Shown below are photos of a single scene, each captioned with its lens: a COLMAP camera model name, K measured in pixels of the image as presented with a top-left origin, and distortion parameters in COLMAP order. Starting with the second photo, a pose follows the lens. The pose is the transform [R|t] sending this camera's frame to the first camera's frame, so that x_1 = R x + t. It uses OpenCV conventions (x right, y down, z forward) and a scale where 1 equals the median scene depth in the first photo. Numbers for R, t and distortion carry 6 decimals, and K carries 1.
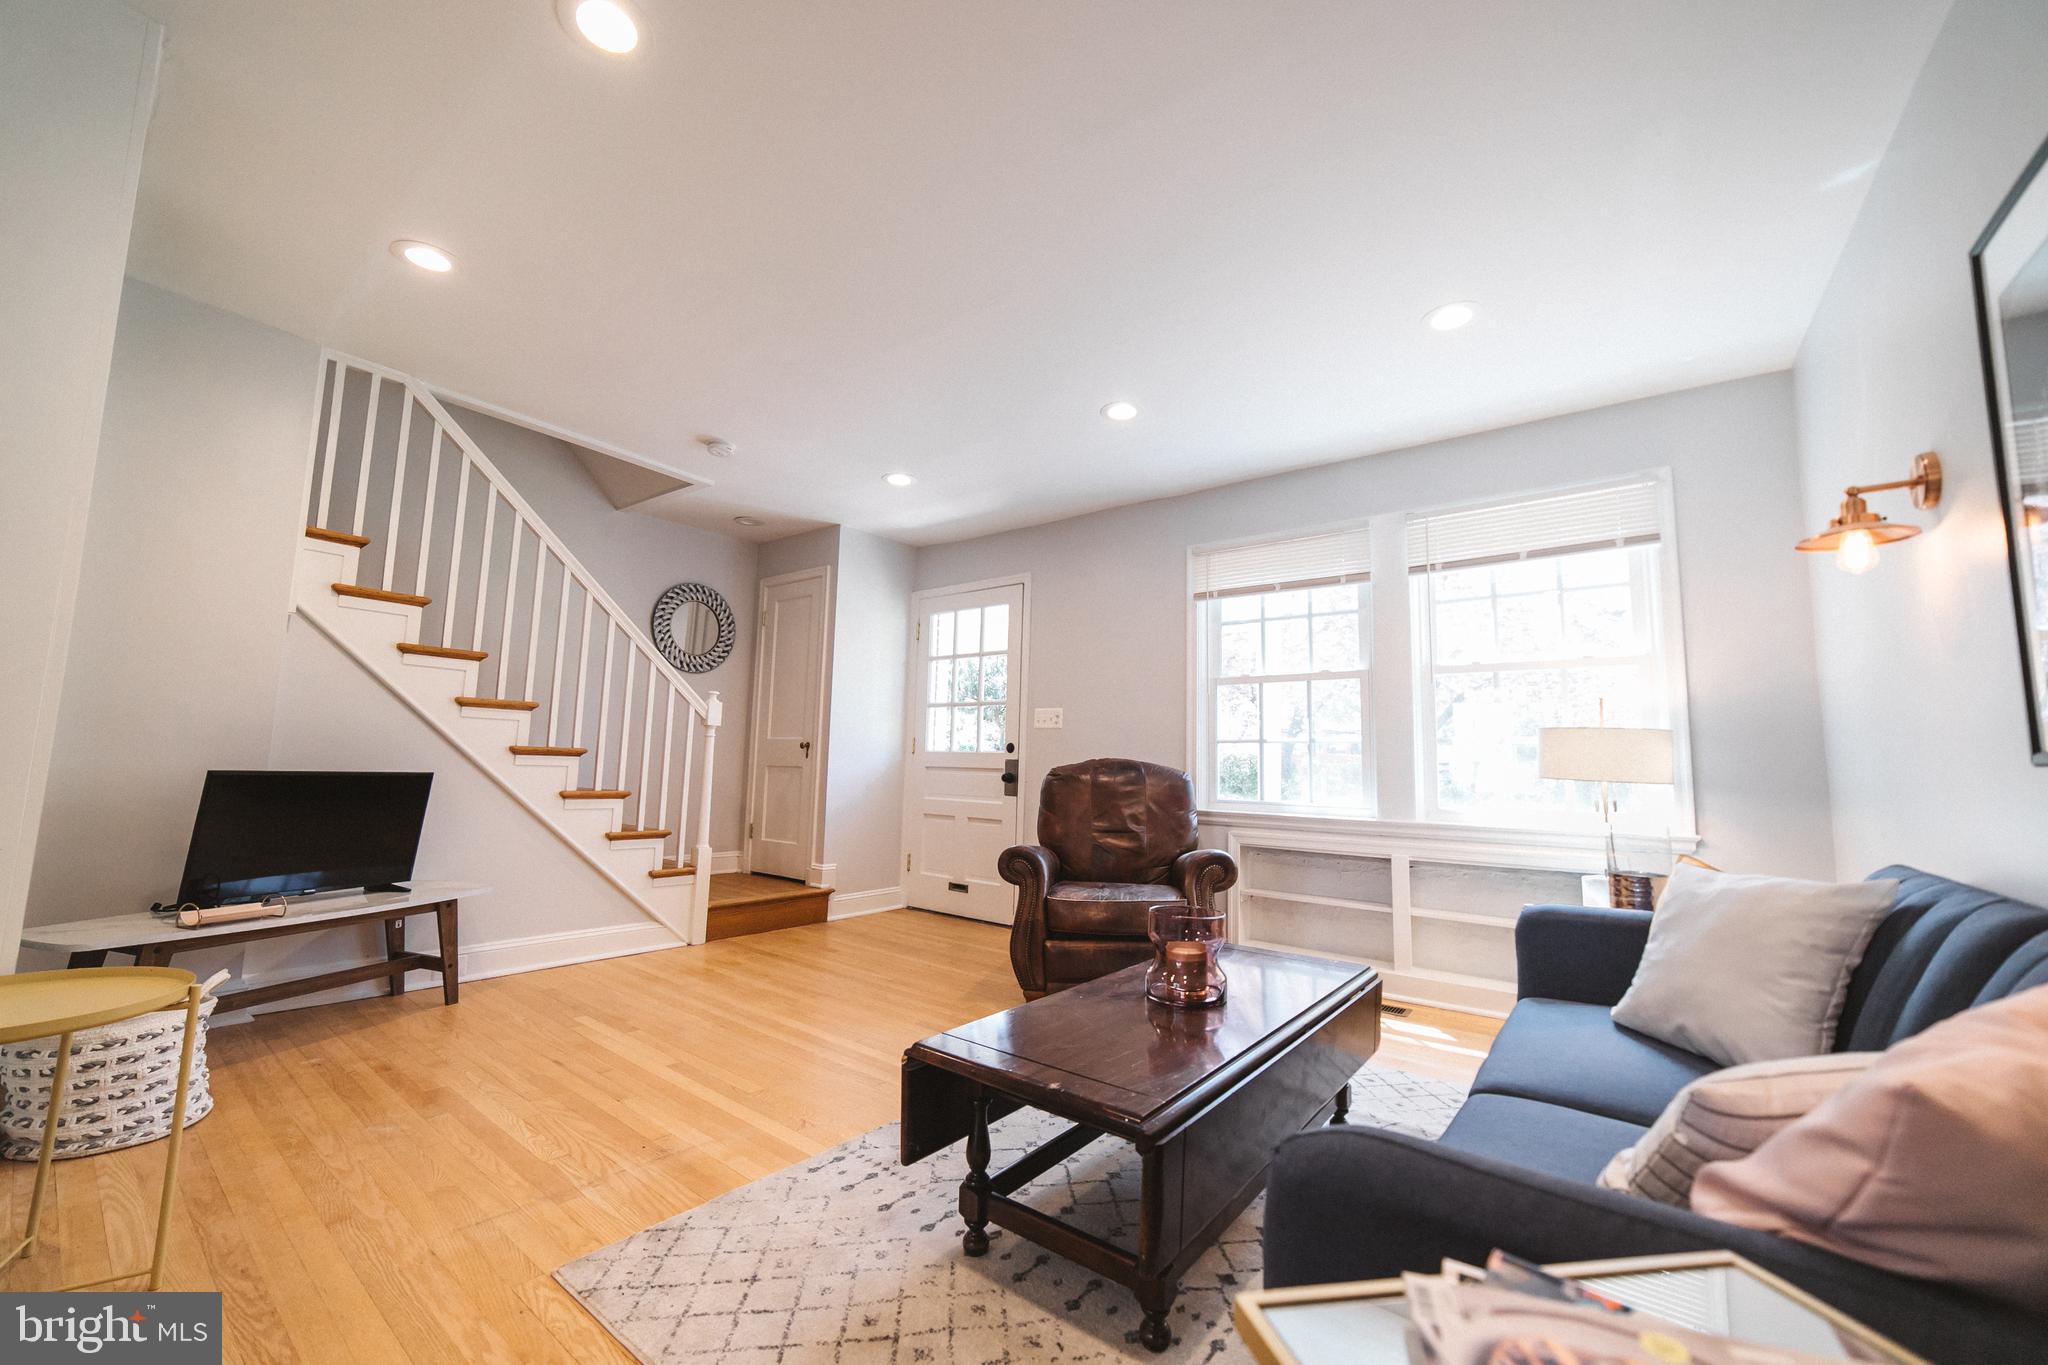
lens RADIAL K [[792.9, 0, 1008.5], [0, 792.9, 683.7], [0, 0, 1]] dist [-0.012993, 0.003859]
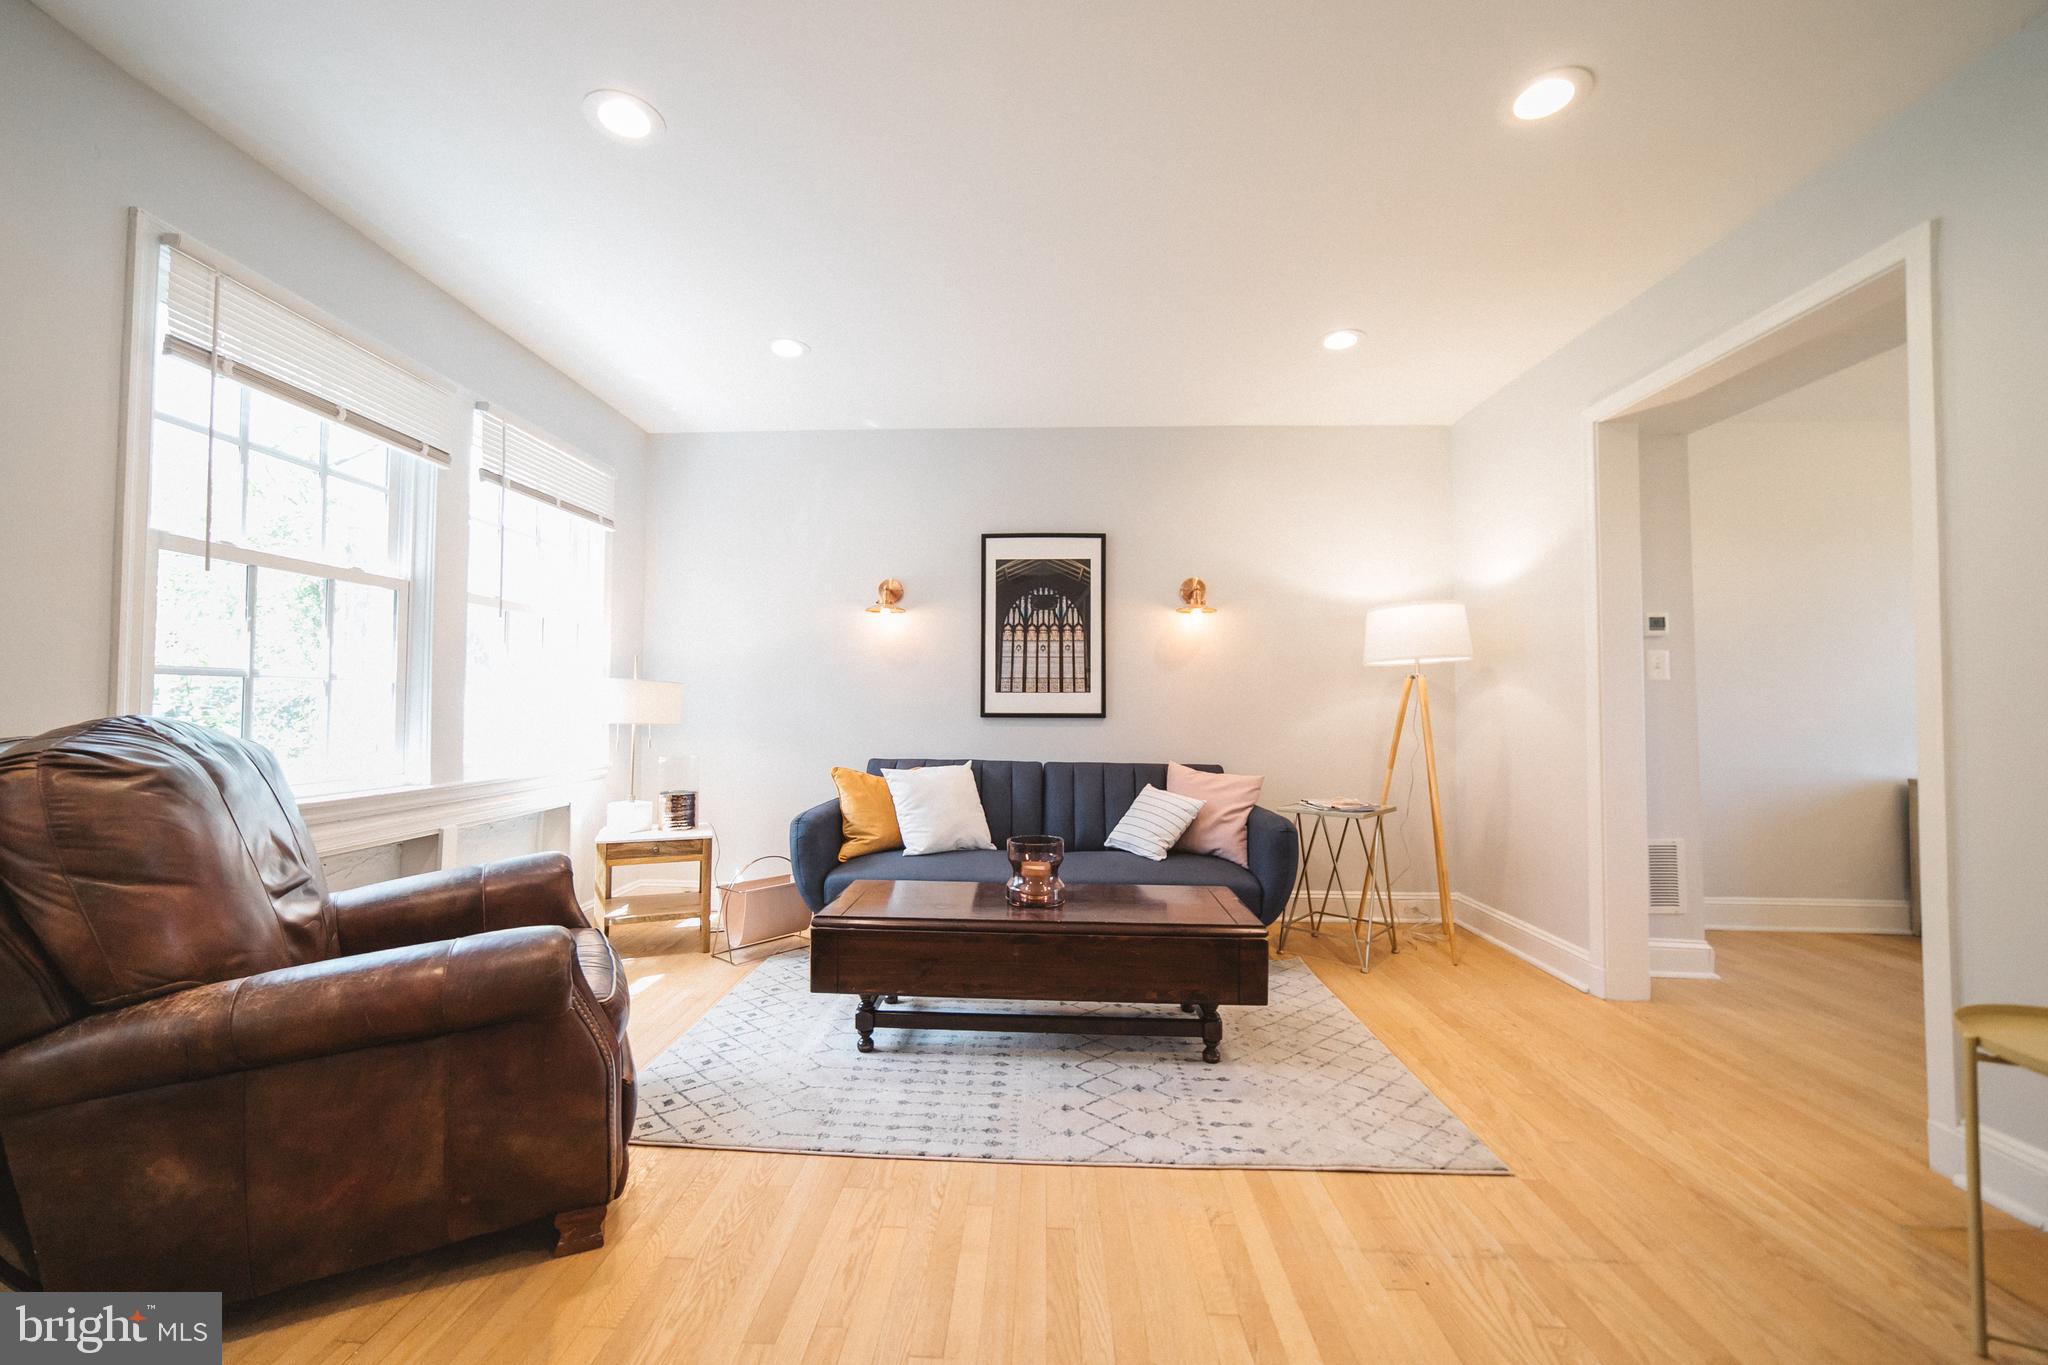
lens RADIAL K [[792.9, 0, 1009.1], [0, 792.9, 680.8], [0, 0, 1]] dist [-0.012993, 0.003859]
pose [[-0.578345, -0.003259, 0.815786, -0.474774], [-0.108859, 0.991357, -0.073214, 0.069787], [-0.808496, -0.131149, -0.573702, 1.030850]]
